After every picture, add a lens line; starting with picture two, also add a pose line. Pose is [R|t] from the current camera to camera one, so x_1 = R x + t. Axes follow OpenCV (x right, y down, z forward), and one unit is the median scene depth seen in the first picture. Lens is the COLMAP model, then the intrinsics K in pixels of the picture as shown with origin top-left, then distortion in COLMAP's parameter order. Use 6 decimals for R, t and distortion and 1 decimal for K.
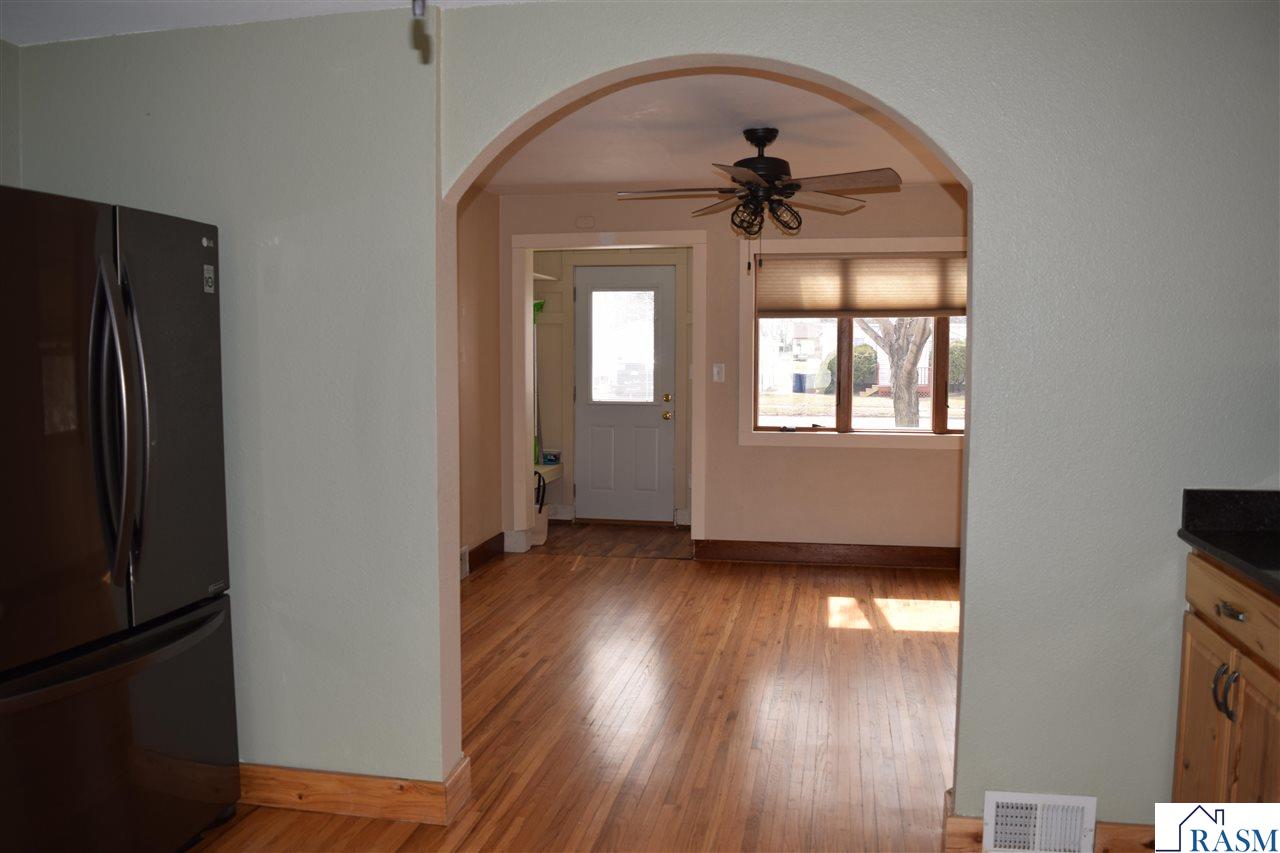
lens RADIAL K [[993.5, 0, 644.0], [0, 993.5, 421.2], [0, 0, 1]] dist [-0.092966, 0.004377]
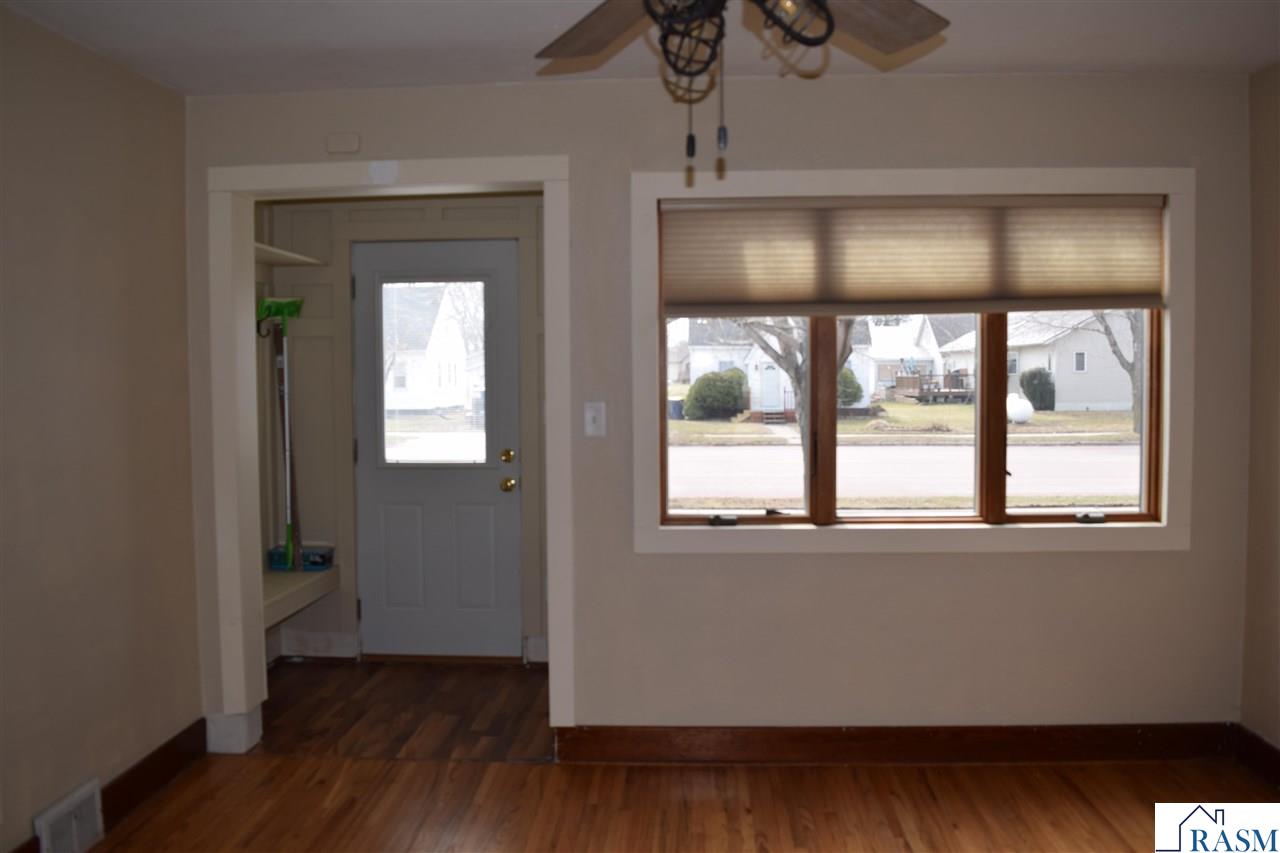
lens RADIAL K [[993.5, 0, 644.0], [0, 993.5, 421.2], [0, 0, 1]] dist [-0.092966, 0.004377]
pose [[0.990358, -0.015989, 0.137609, 0.026980], [0.019436, 0.999529, -0.023741, -0.034079], [-0.137165, 0.026186, 0.990202, 0.455769]]
